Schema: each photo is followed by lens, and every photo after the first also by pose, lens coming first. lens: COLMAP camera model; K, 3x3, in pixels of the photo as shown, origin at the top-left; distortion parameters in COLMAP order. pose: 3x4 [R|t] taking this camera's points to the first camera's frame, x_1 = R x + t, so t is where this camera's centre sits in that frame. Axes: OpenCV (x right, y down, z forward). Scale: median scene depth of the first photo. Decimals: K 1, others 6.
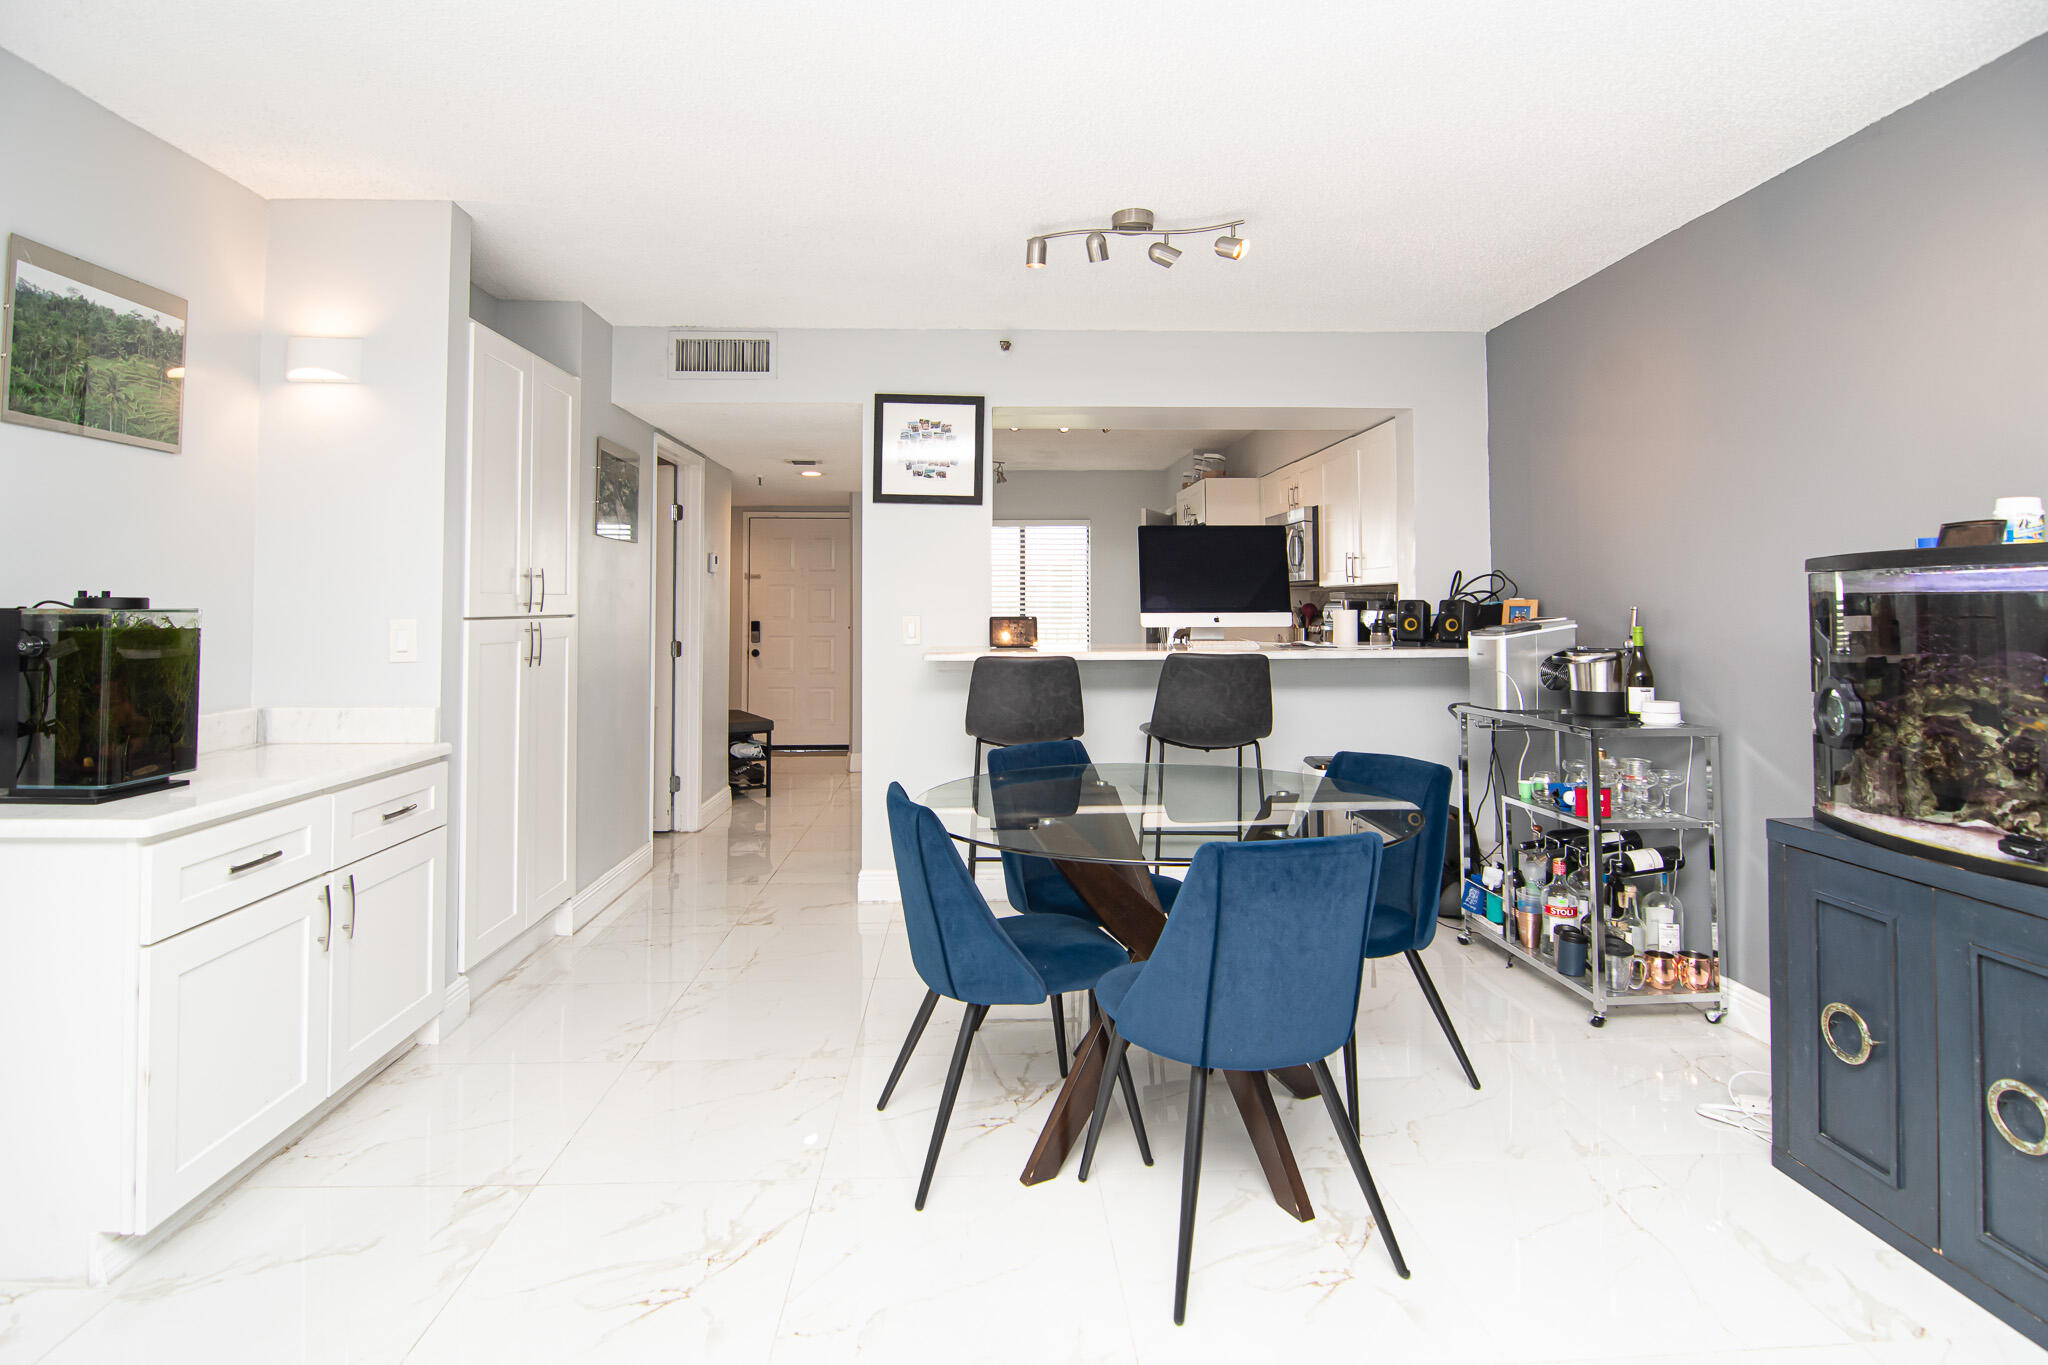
lens RADIAL K [[1048.8, 0, 1054.3], [0, 1048.8, 593.0], [0, 0, 1]] dist [-0.032974, 0.000097]
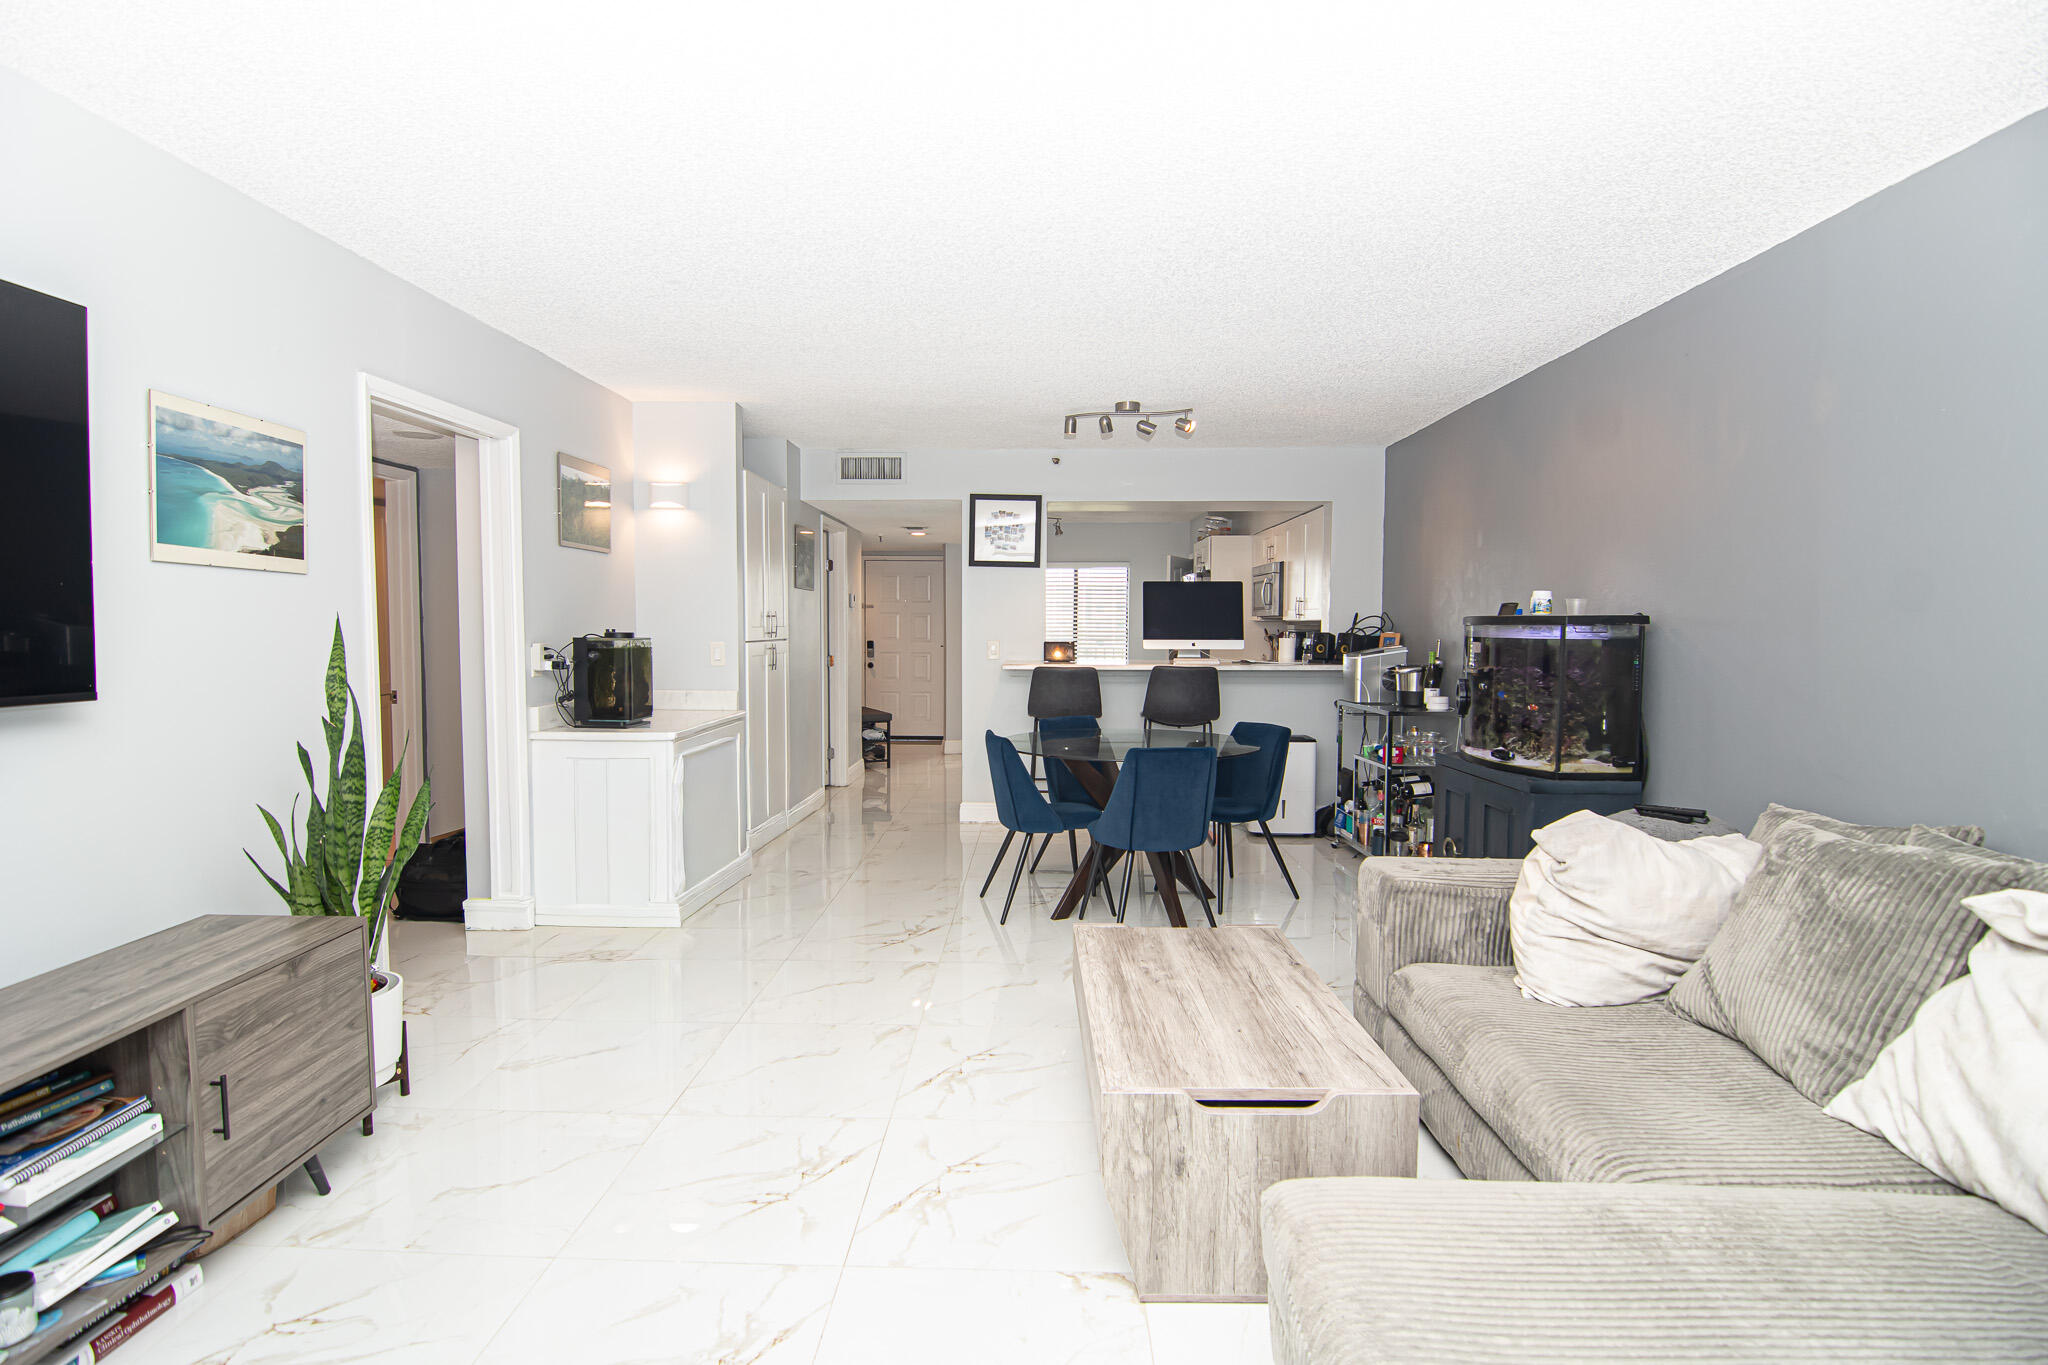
lens RADIAL K [[1009.2, 0, 1021.6], [0, 1009.2, 673.7], [0, 0, 1]] dist [-0.034253, 0.000411]
pose [[0.995257, 0.009624, -0.096806, 0.053905], [-0.003663, 0.998096, 0.061565, -0.023196], [0.097214, -0.060918, 0.993397, -0.525093]]
